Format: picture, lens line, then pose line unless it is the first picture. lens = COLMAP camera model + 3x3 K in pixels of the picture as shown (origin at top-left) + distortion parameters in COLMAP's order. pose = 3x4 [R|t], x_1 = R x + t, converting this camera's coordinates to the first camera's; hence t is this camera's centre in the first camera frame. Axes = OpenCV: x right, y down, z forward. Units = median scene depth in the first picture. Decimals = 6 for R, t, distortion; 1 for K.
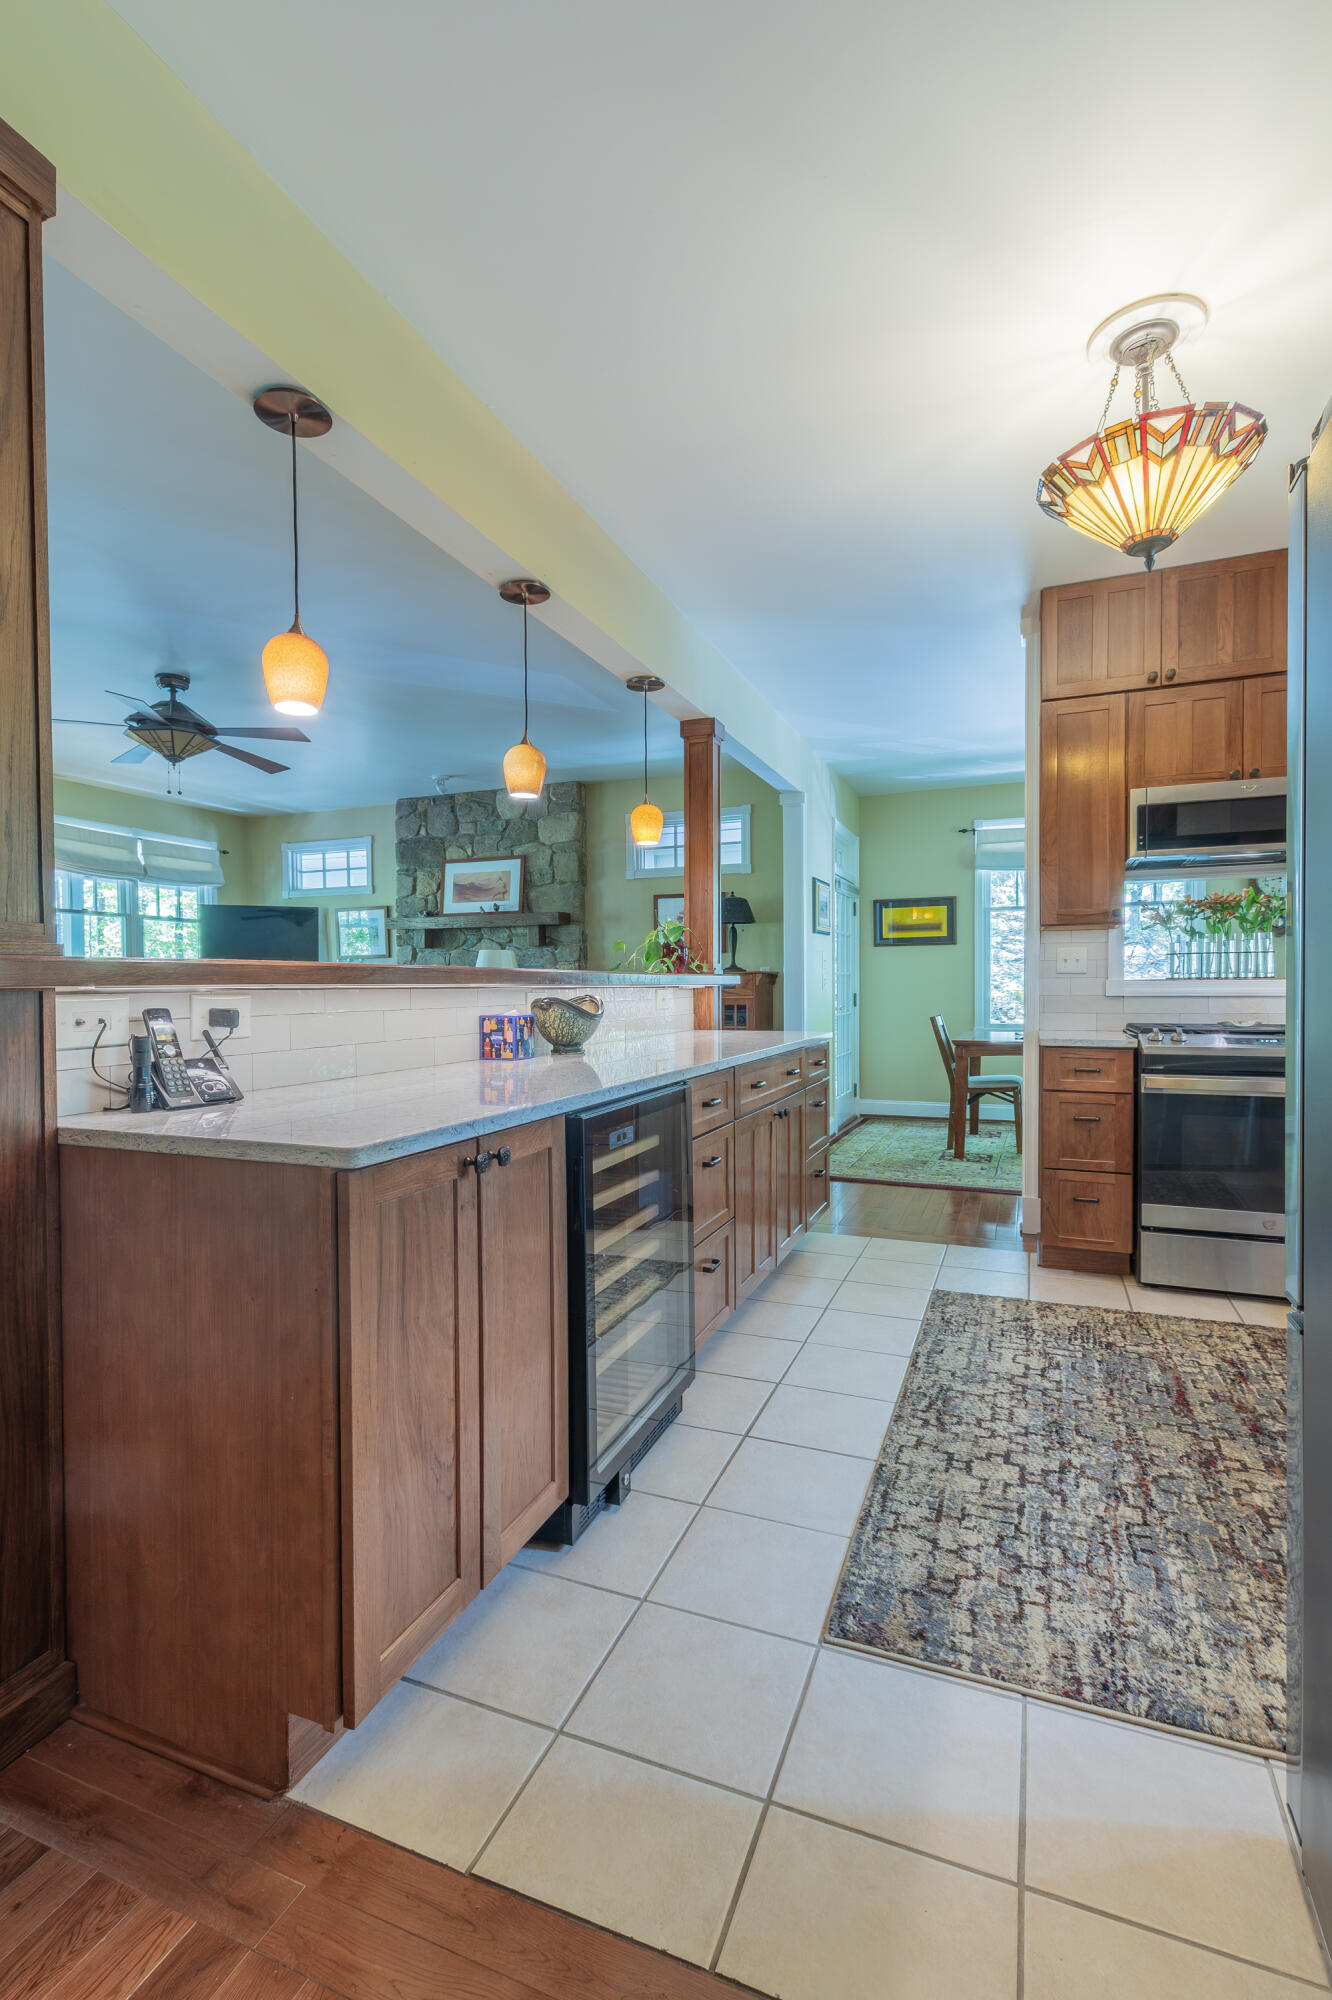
lens RADIAL K [[916.7, 0, 556.6], [0, 916.7, 997.3], [0, 0, 1]] dist [-0.004174, -0.001130]
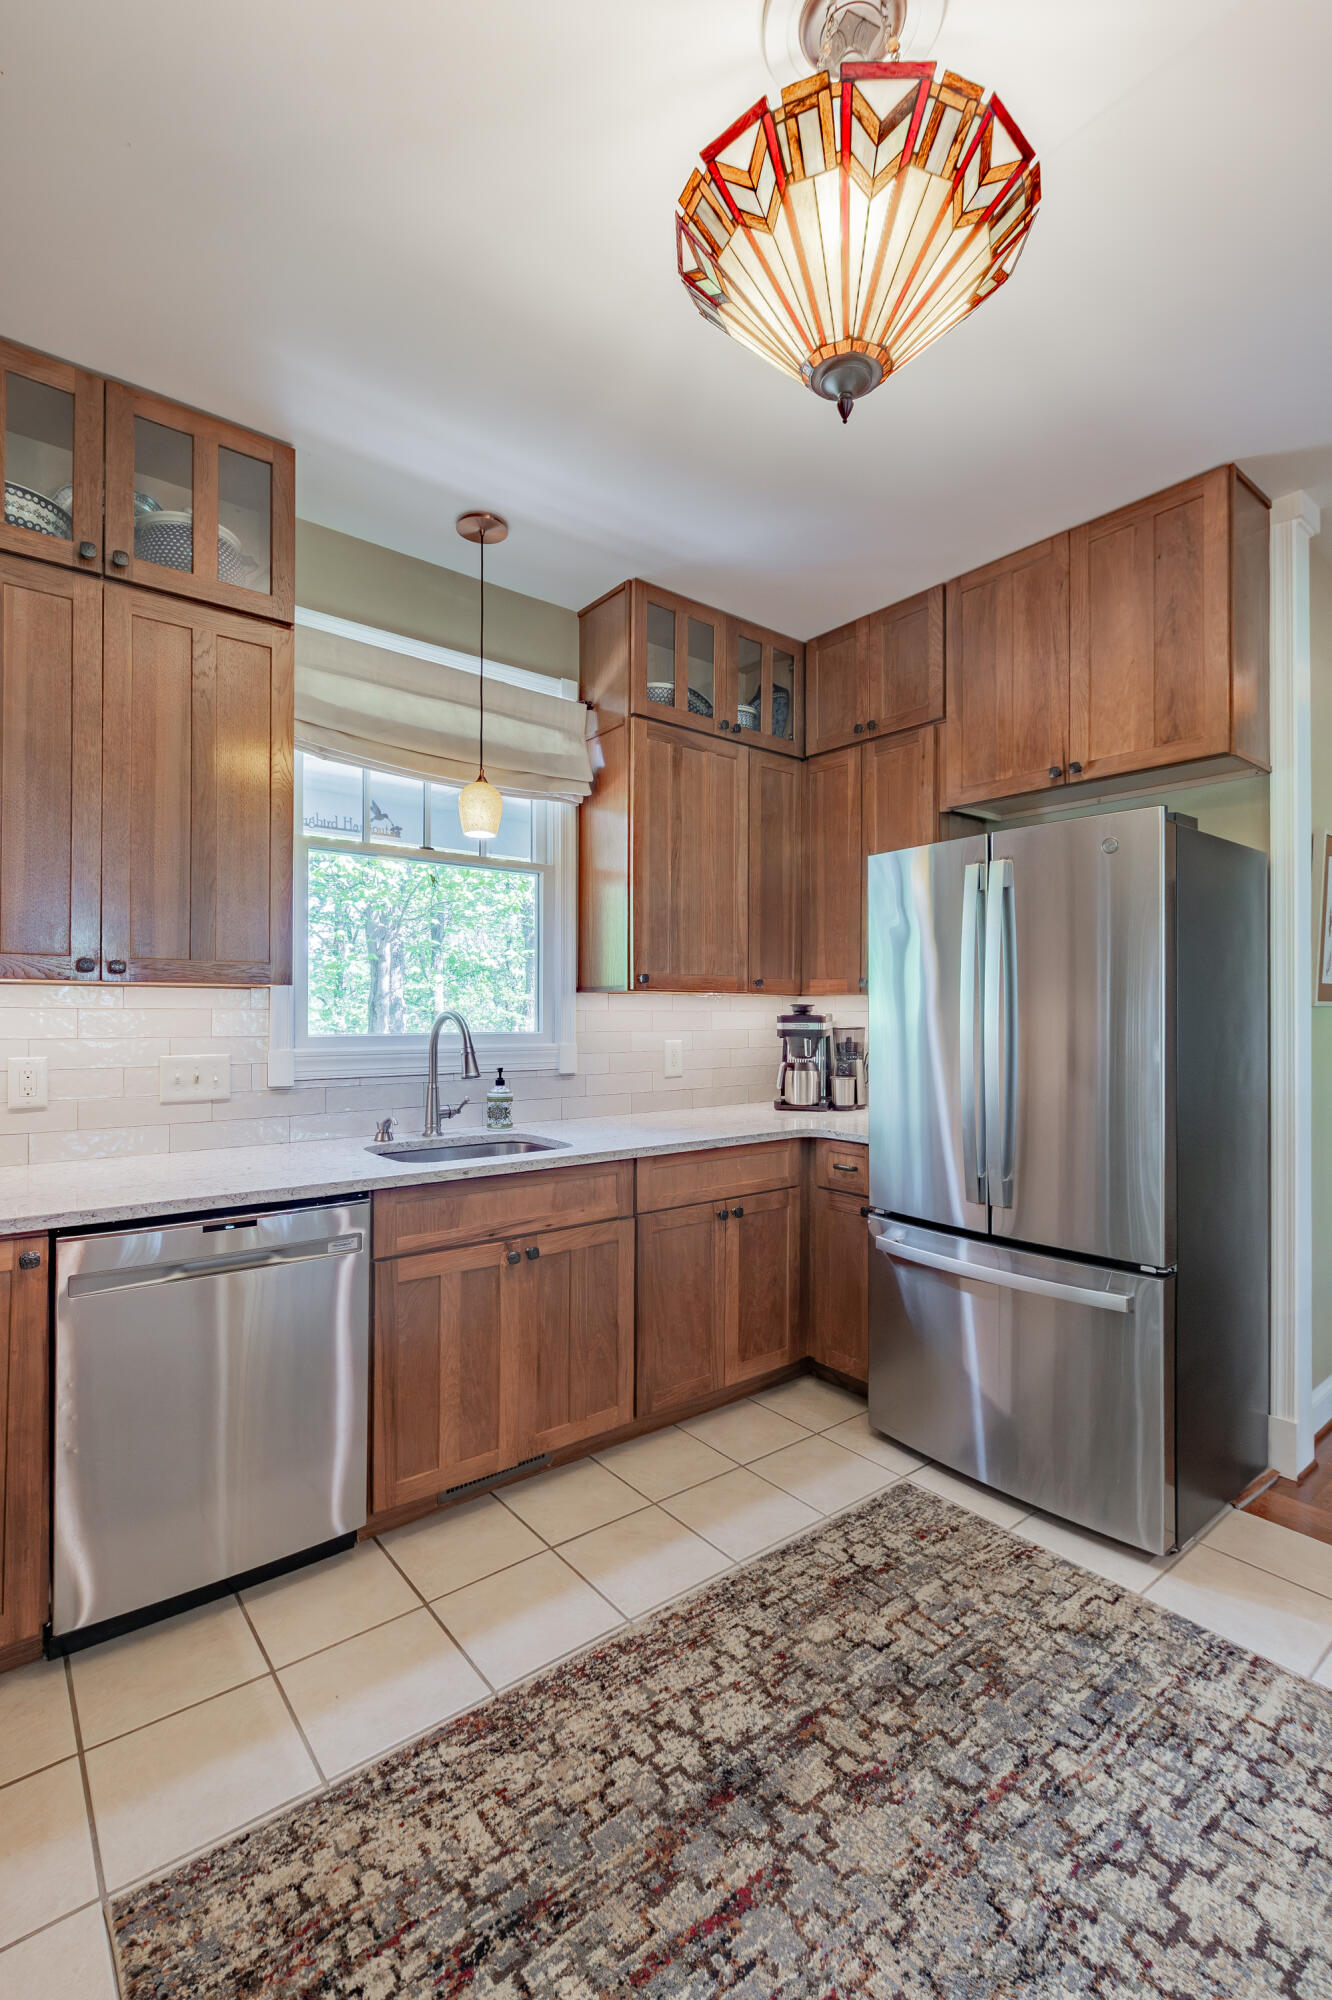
lens RADIAL K [[868.0, 0, 668.6], [0, 868.0, 1004.0], [0, 0, 1]] dist [-0.003288, -0.001622]
pose [[-0.916996, 0.008482, 0.398806, 0.441543], [0.006512, 0.999959, -0.006294, -0.075456], [-0.398843, -0.003175, -0.917014, 1.280279]]
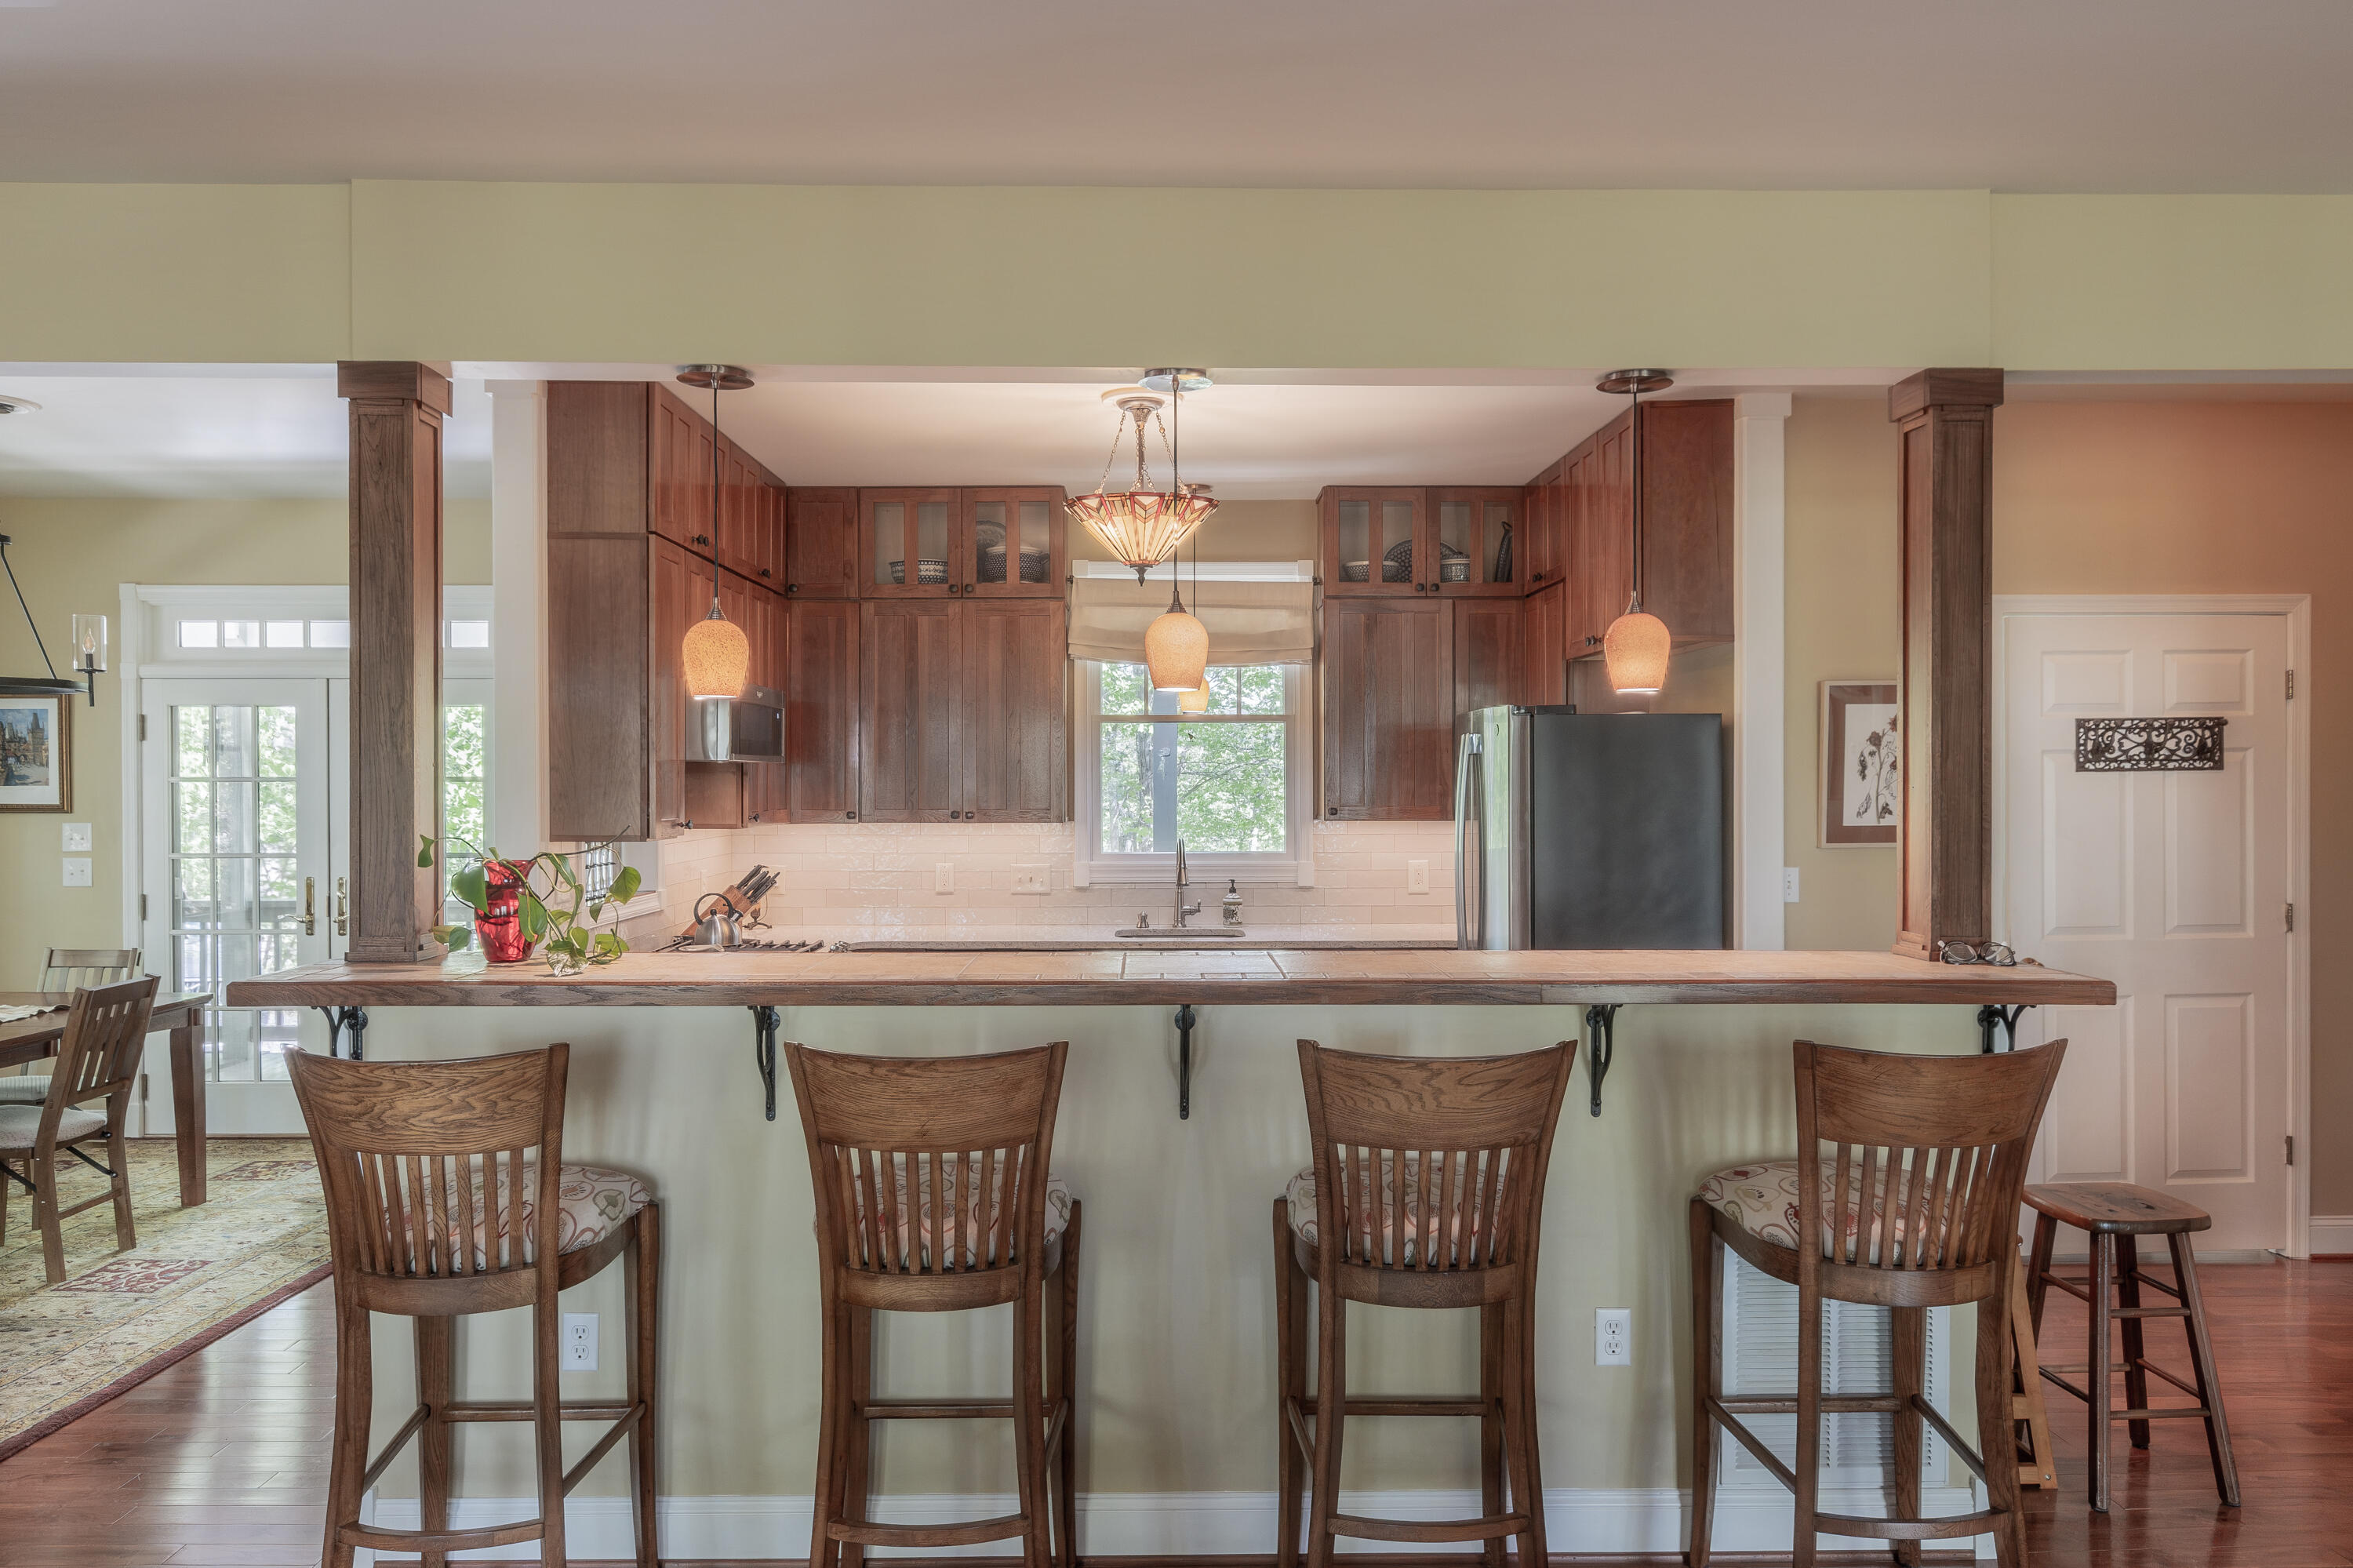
lens RADIAL K [[1534.8, 0, 1248.3], [0, 1534.8, 784.8], [0, 0, 1]] dist [-0.018409, 0.000236]
pose [[-0.515209, 0.004131, 0.857055, -0.988591], [0.011455, 0.999932, 0.002066, -0.157503], [-0.856988, 0.010882, -0.515221, 1.617088]]
